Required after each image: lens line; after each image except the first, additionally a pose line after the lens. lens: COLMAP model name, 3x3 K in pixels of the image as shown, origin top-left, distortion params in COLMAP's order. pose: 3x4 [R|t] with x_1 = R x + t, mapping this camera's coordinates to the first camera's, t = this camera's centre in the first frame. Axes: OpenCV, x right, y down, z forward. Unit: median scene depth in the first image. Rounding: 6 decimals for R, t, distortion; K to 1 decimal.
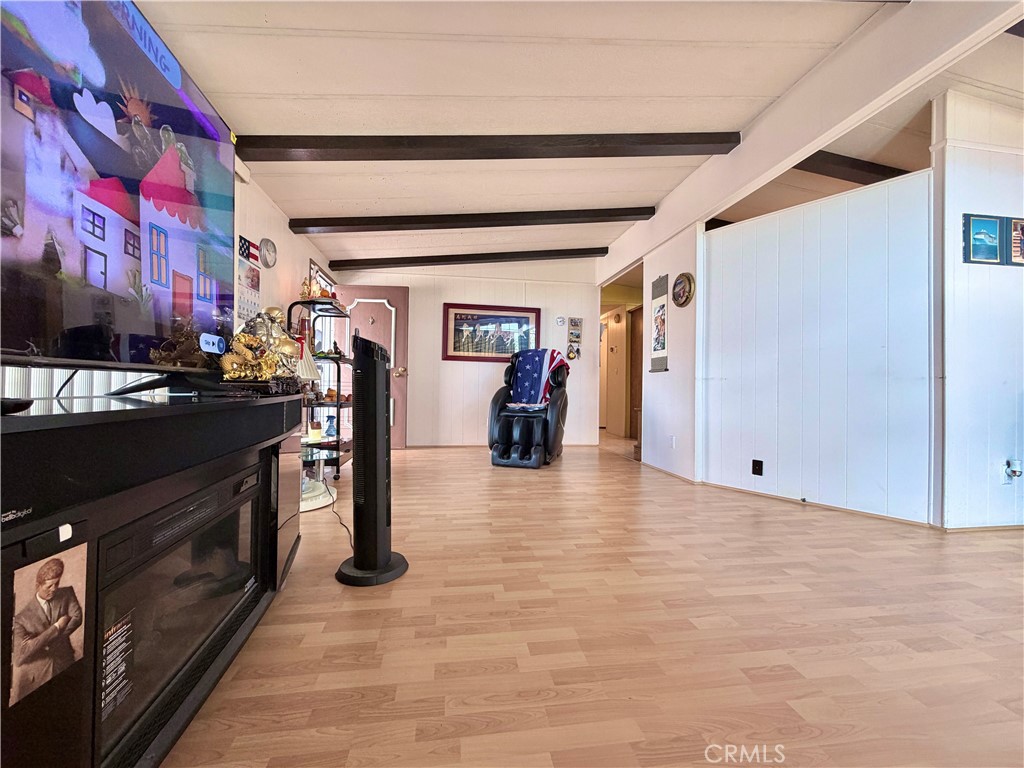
lens RADIAL K [[409.8, 0, 509.1], [0, 409.8, 384.8], [0, 0, 1]] dist [0.000167, -0.000497]
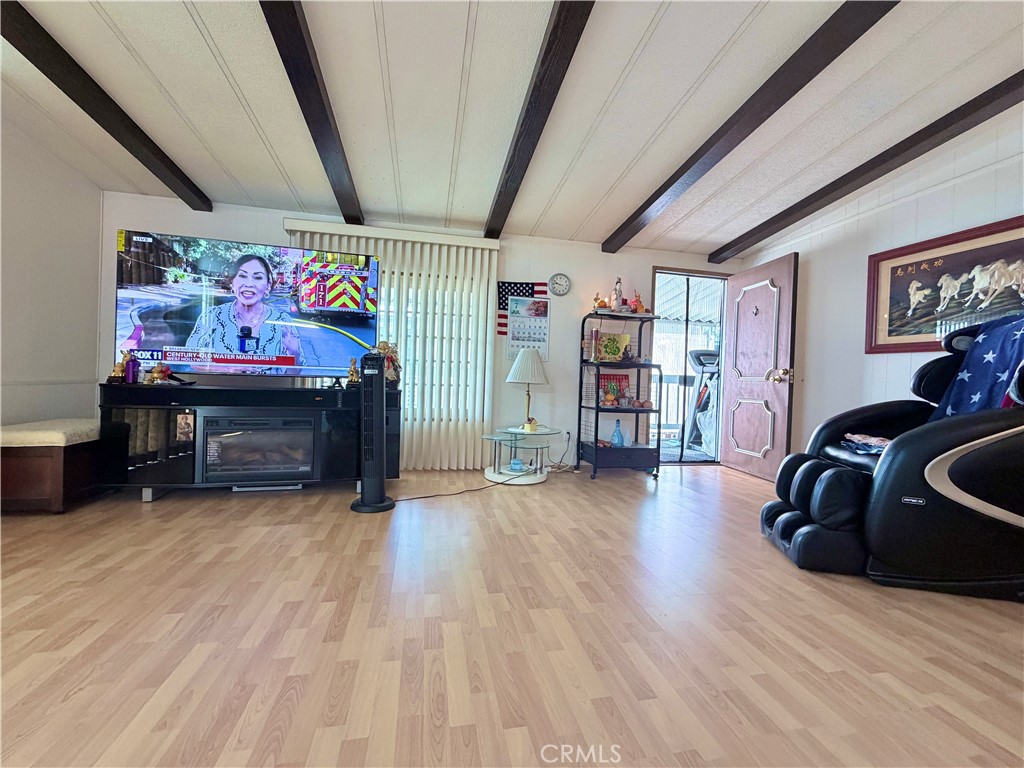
lens RADIAL K [[409.8, 0, 510.3], [0, 409.8, 383.7], [0, 0, 1]] dist [0.000167, -0.000497]
pose [[0.057194, -0.000231, -0.998363, 0.969347], [-0.024923, 0.999688, -0.001659, -0.008938], [0.998052, 0.024977, 0.057171, 1.122347]]
